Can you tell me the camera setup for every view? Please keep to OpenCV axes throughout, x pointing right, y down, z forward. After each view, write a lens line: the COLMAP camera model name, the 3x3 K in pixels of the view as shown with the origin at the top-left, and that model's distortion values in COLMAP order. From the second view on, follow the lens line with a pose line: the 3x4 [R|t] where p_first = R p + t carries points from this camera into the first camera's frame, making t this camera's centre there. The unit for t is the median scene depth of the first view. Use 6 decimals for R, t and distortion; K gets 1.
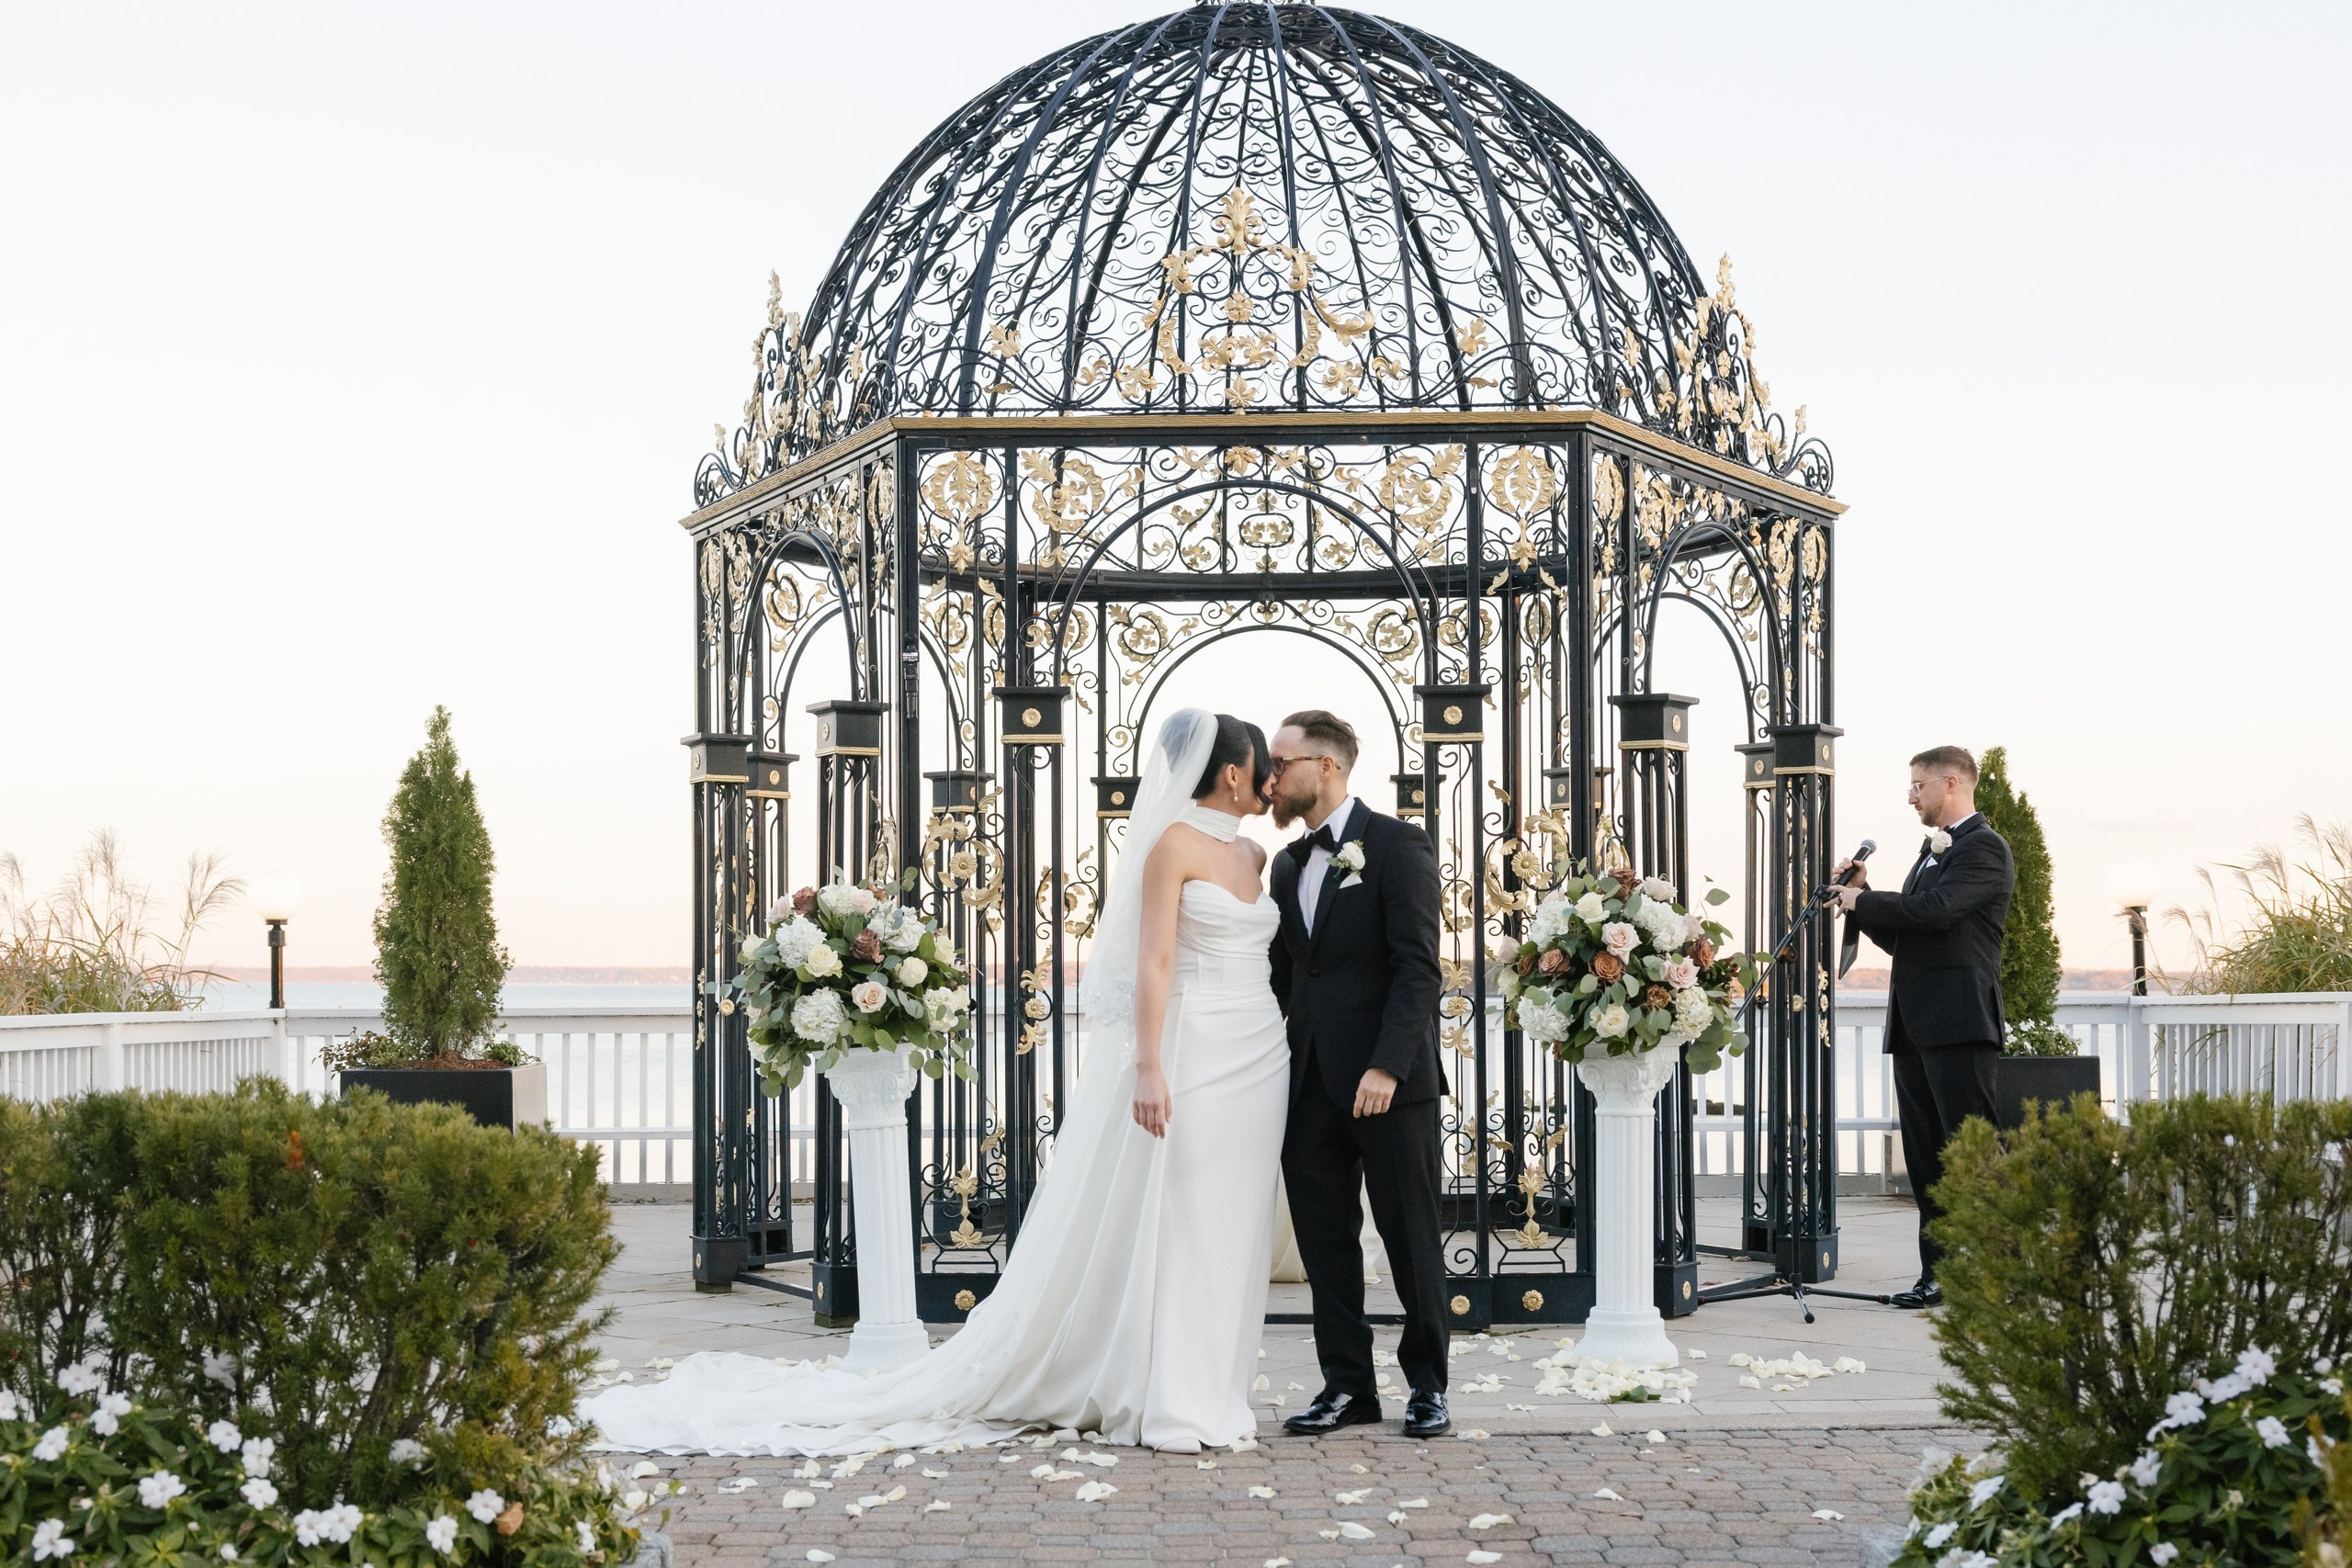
lens RADIAL K [[2942.0, 0, 1181.4], [0, 2942.0, 934.2], [0, 0, 1]] dist [-0.006004, -0.001621]
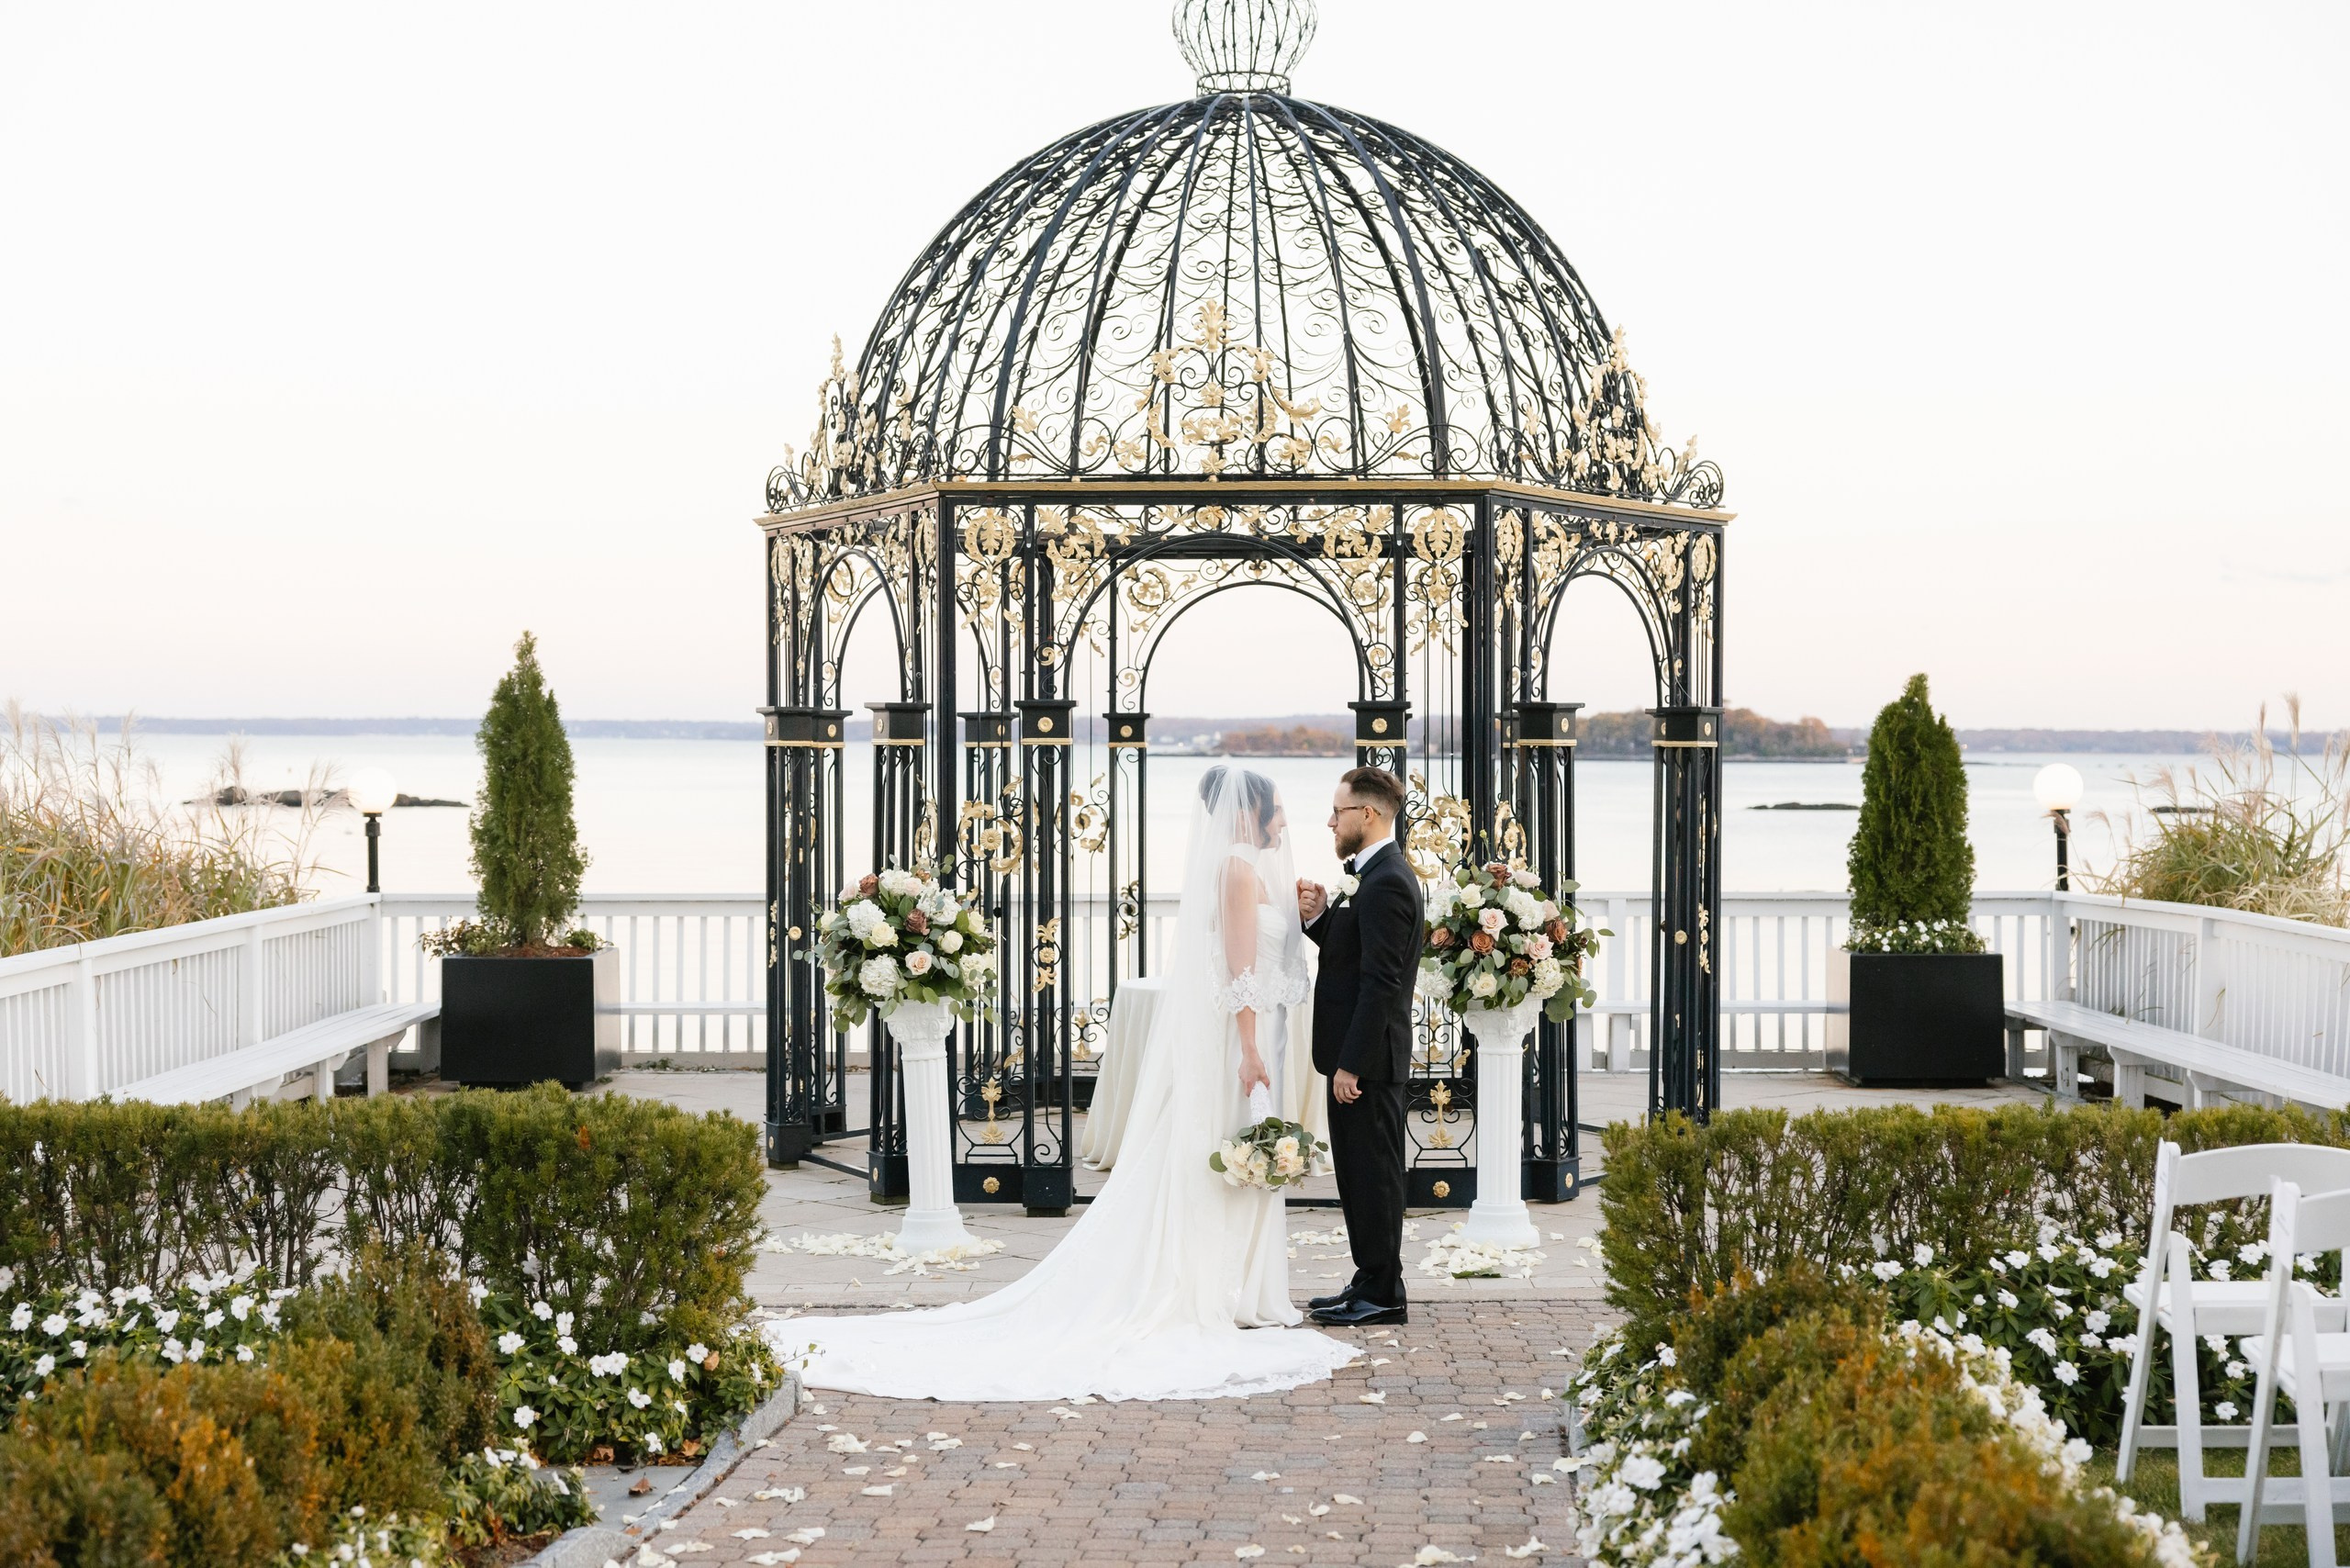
lens RADIAL K [[3297.7, 0, 1175.0], [0, 3297.7, 784.0], [0, 0, 1]] dist [0.012468, 0.070549]
pose [[0.999805, 0.004884, -0.019158, 0.029546], [-0.004387, 0.999654, 0.025931, -0.079248], [0.019278, -0.025842, 0.999480, -0.381367]]
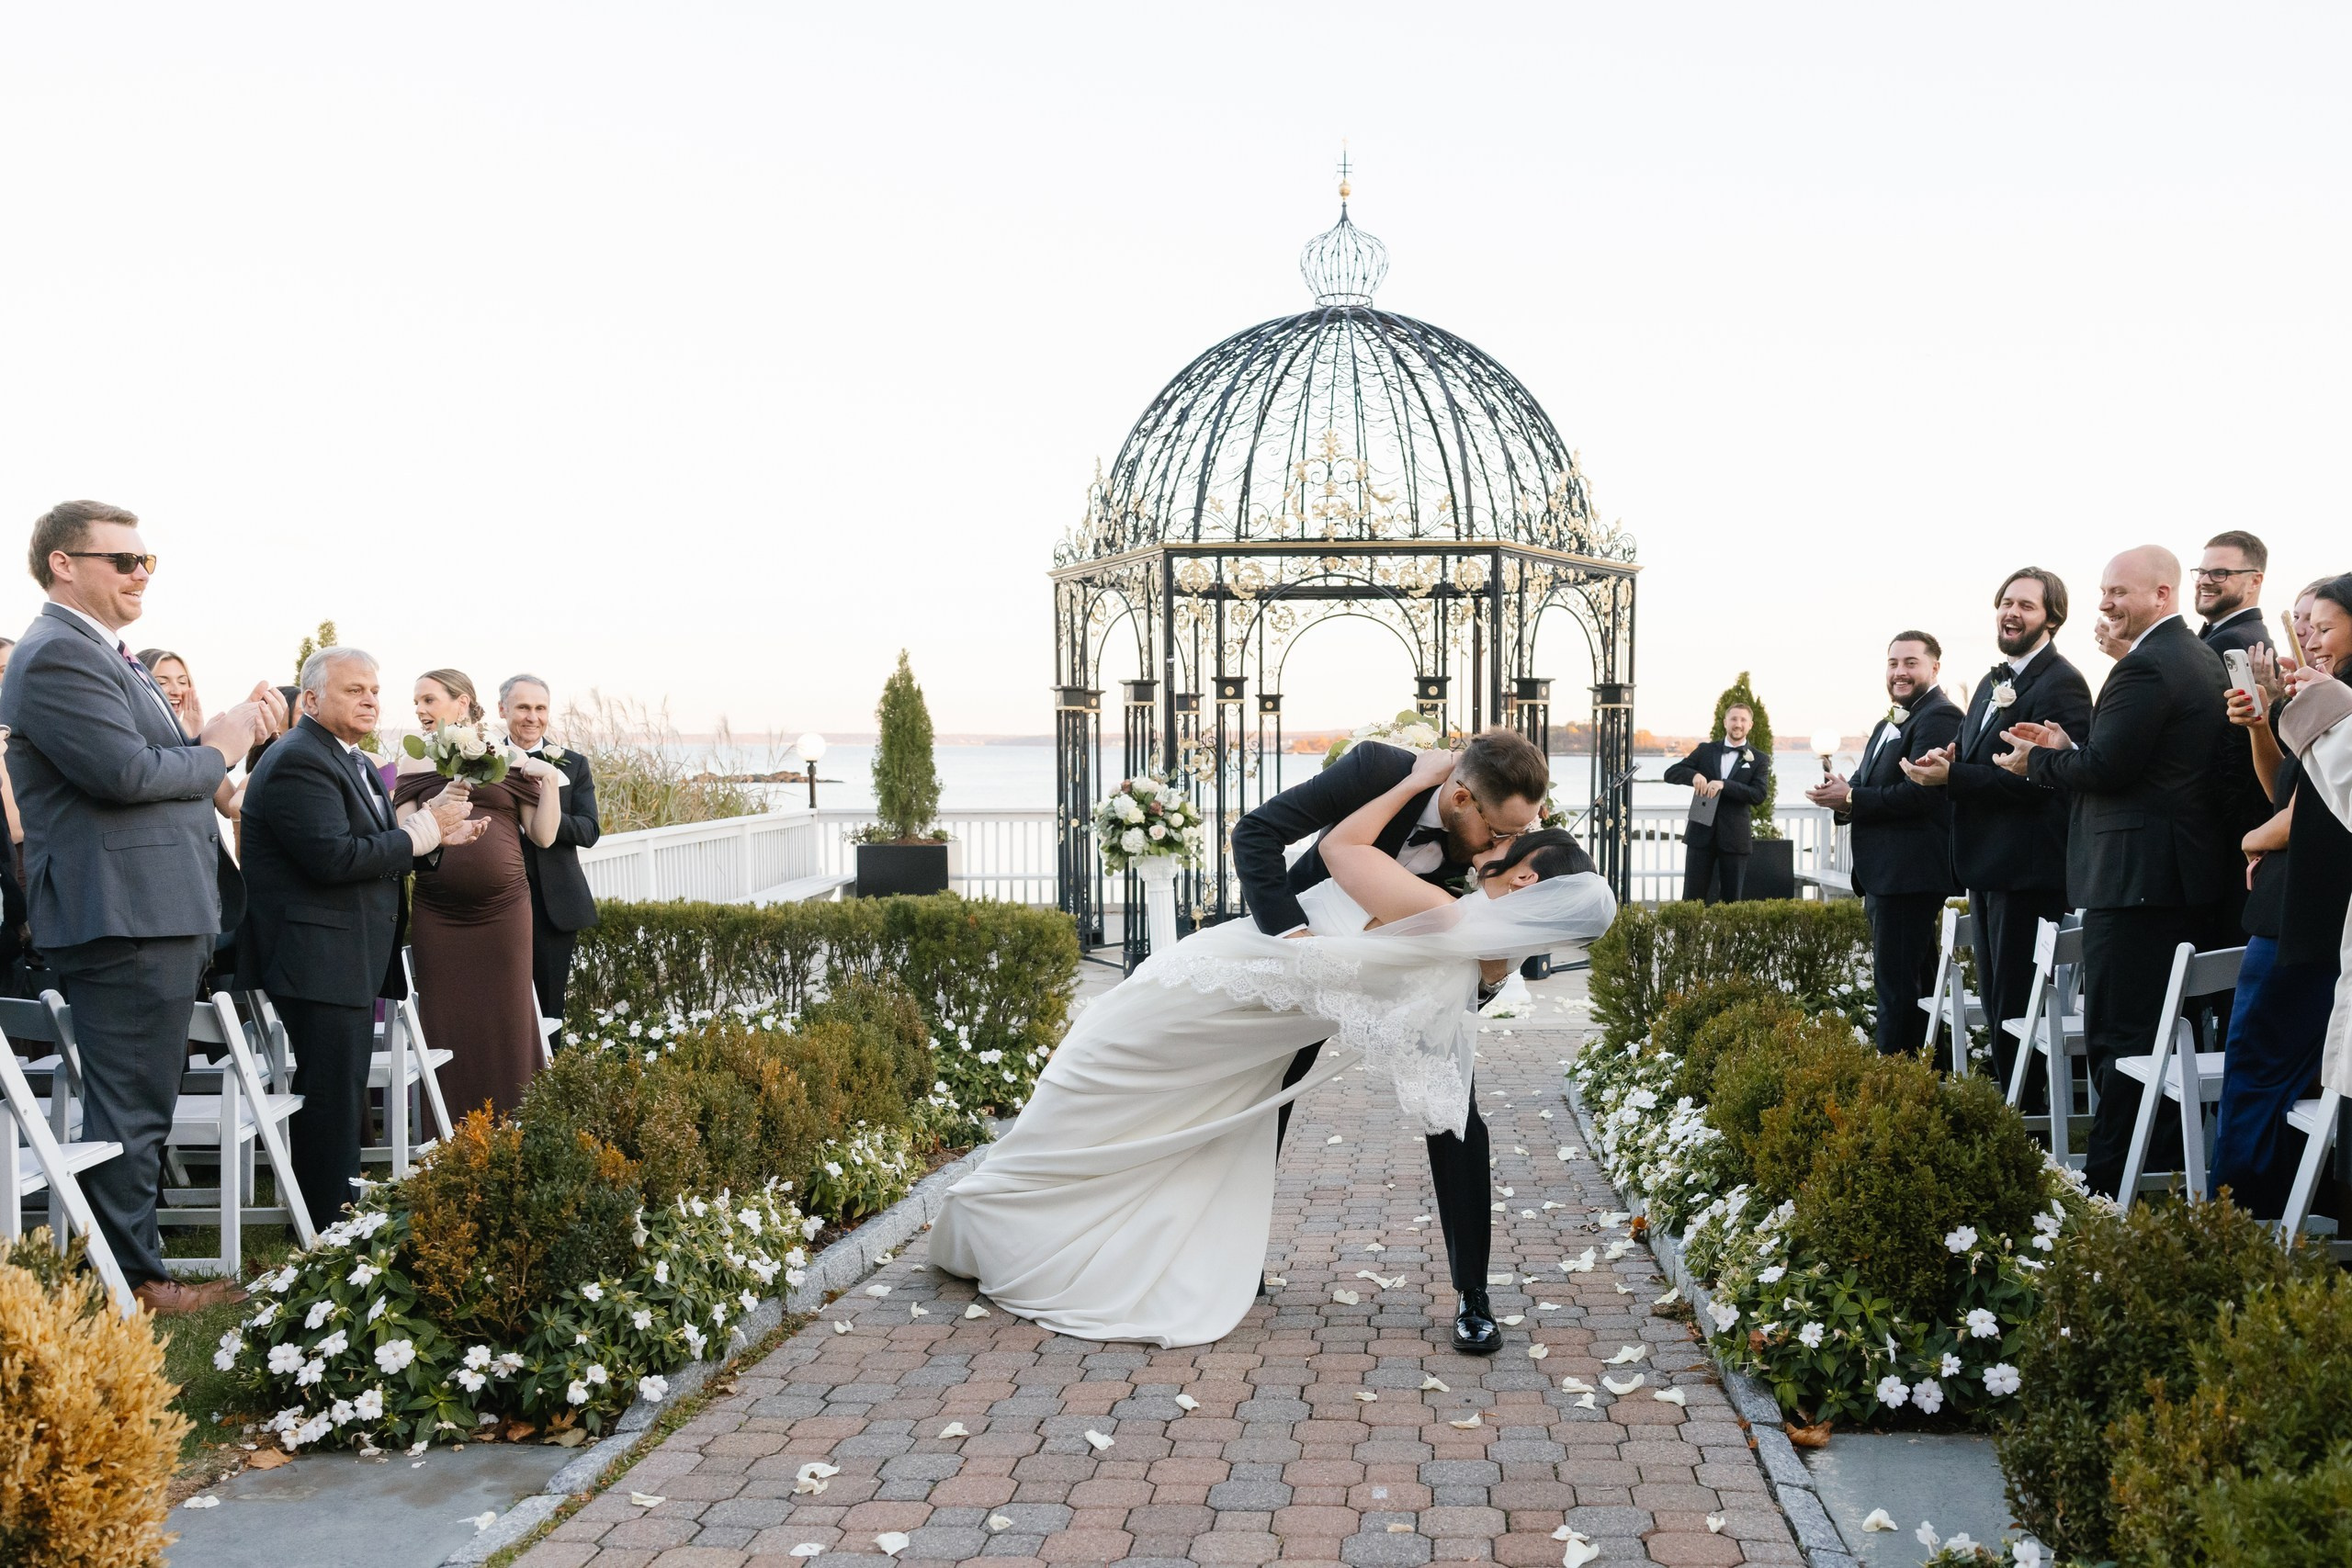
lens RADIAL K [[1956.5, 0, 1273.4], [0, 1956.5, 904.4], [0, 0, 1]] dist [-0.003749, 0.006722]
pose [[0.999868, 0.002792, -0.015984, 0.002213], [-0.001256, 0.995449, 0.095290, -0.051735], [0.016177, -0.095257, 0.995321, -0.358707]]
